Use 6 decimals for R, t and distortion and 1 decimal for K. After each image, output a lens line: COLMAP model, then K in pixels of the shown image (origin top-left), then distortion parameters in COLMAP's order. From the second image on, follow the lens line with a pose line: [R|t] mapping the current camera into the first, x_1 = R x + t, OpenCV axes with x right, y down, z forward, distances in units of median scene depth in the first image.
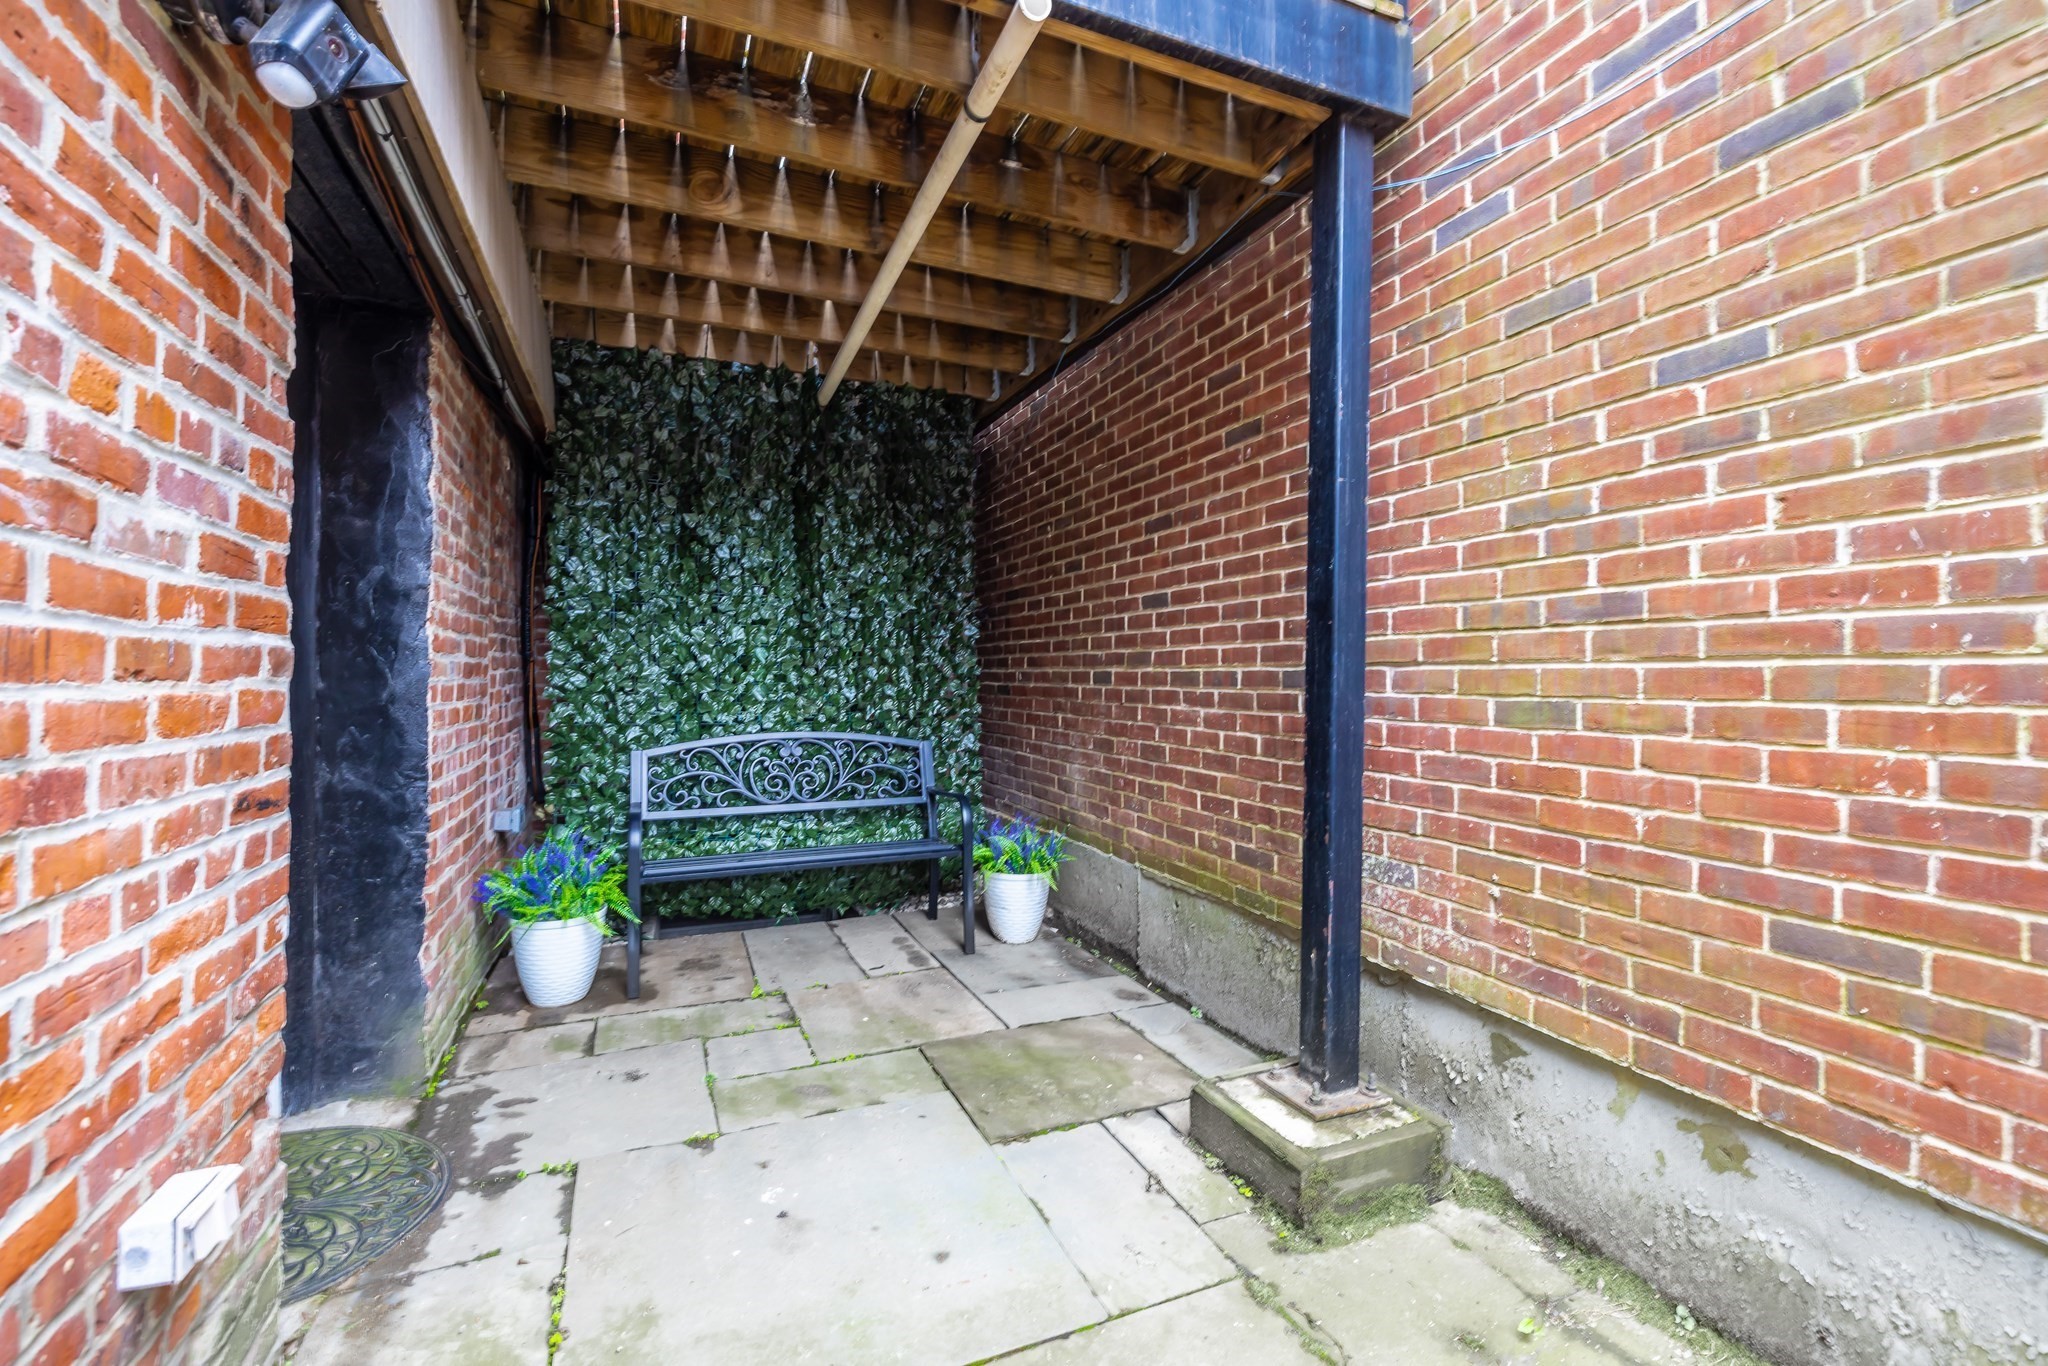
lens RADIAL K [[876.0, 0, 1029.9], [0, 876.0, 684.6], [0, 0, 1]] dist [0.001851, -0.000962]
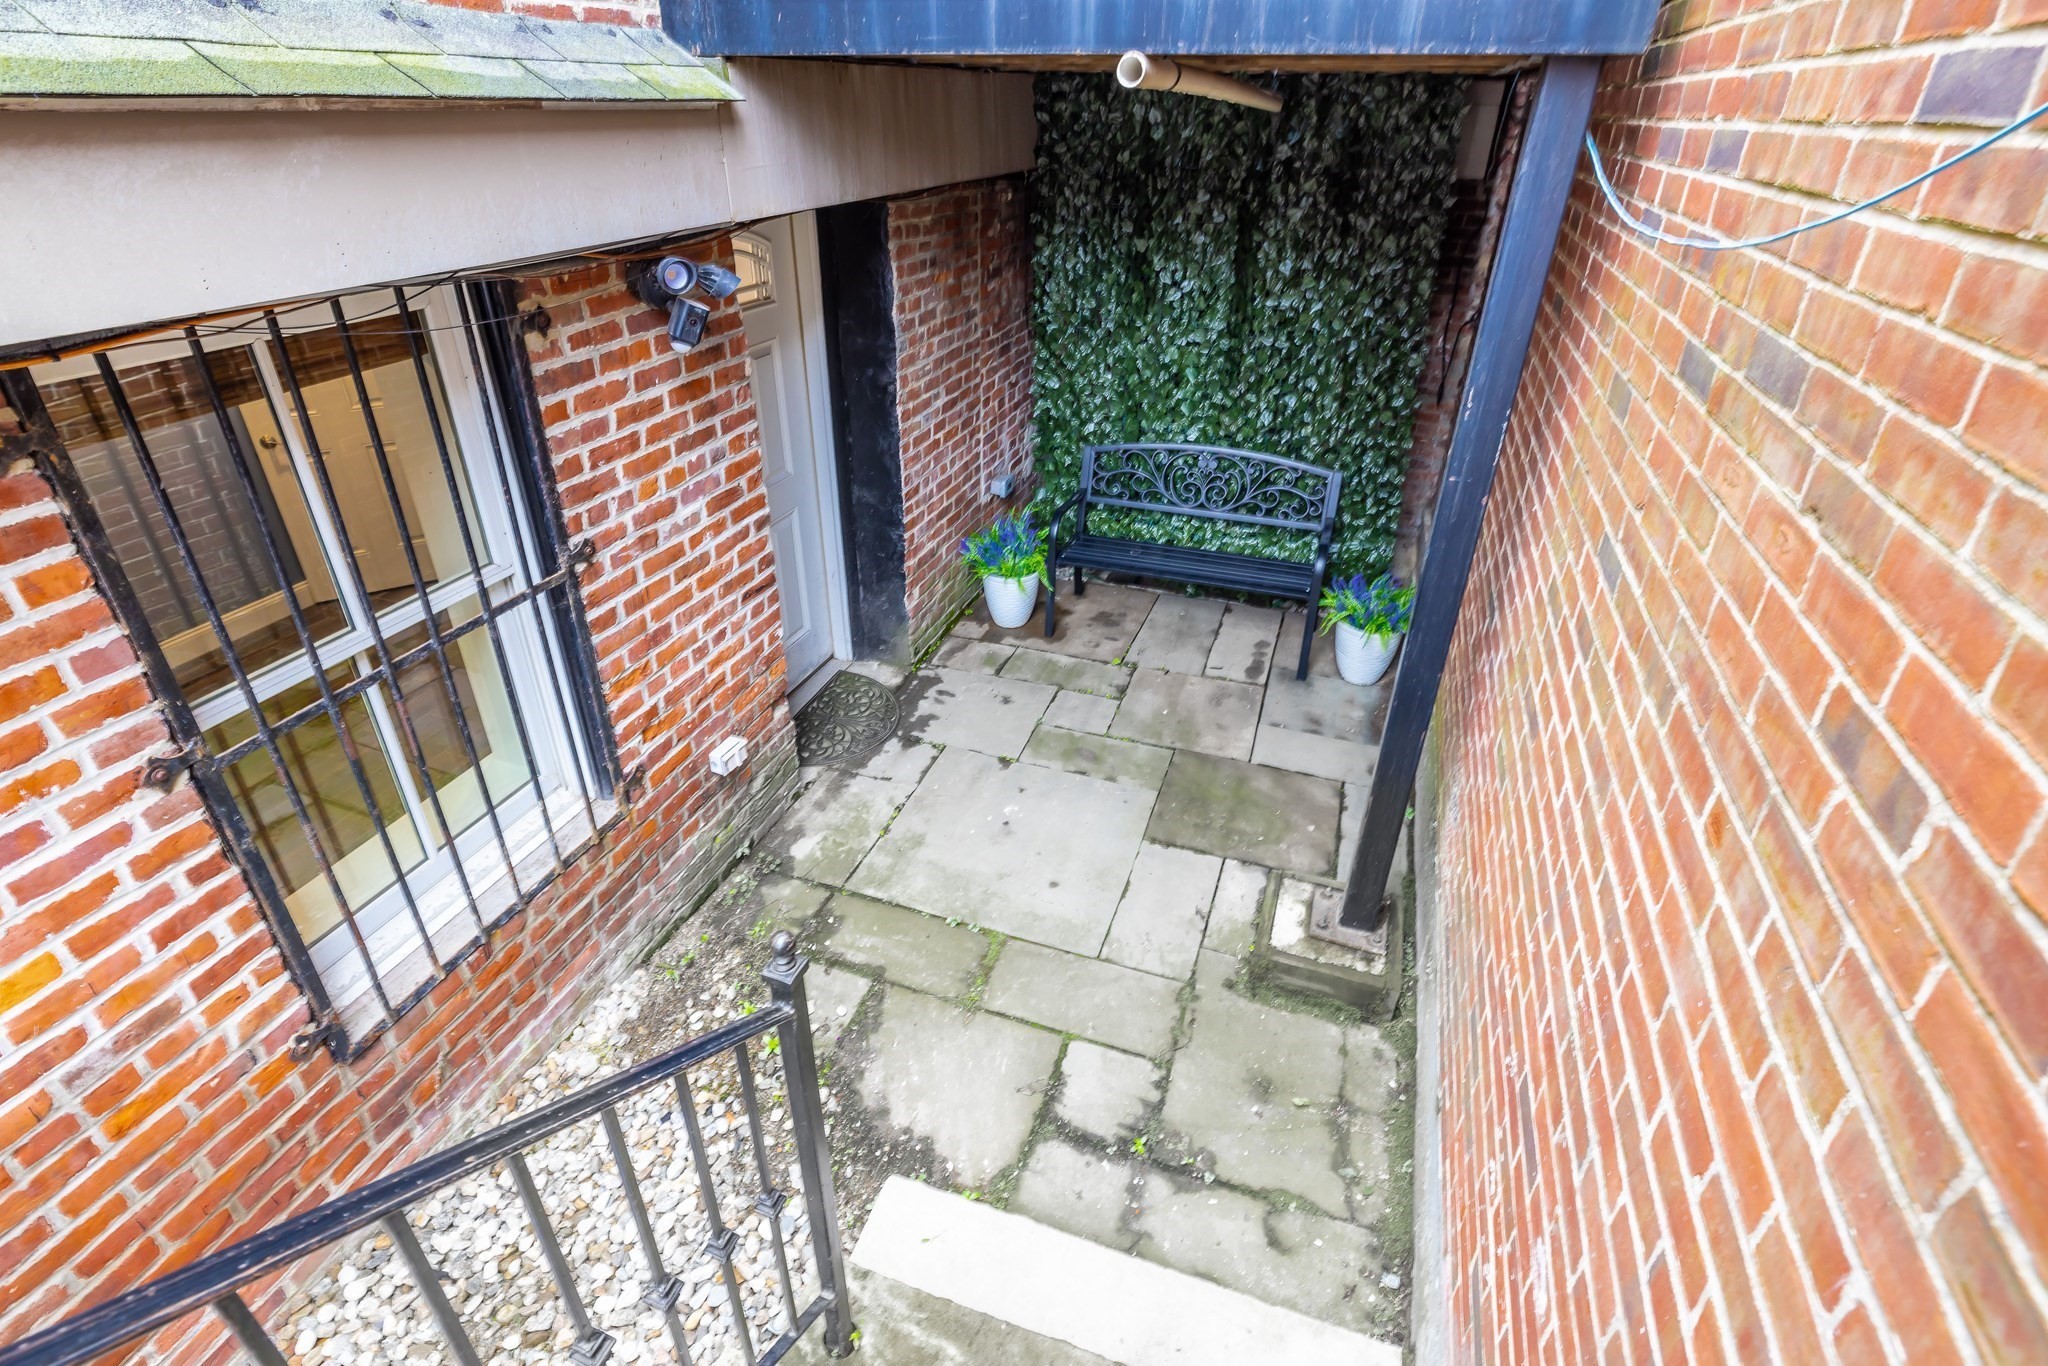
lens RADIAL K [[980.8, 0, 1025.2], [0, 980.8, 672.3], [0, 0, 1]] dist [0.001608, 0.000175]
pose [[0.732269, 0.349133, -0.584712, 0.411289], [-0.015408, 0.866863, 0.498309, -0.334989], [0.680841, -0.355887, 0.640157, -0.073199]]
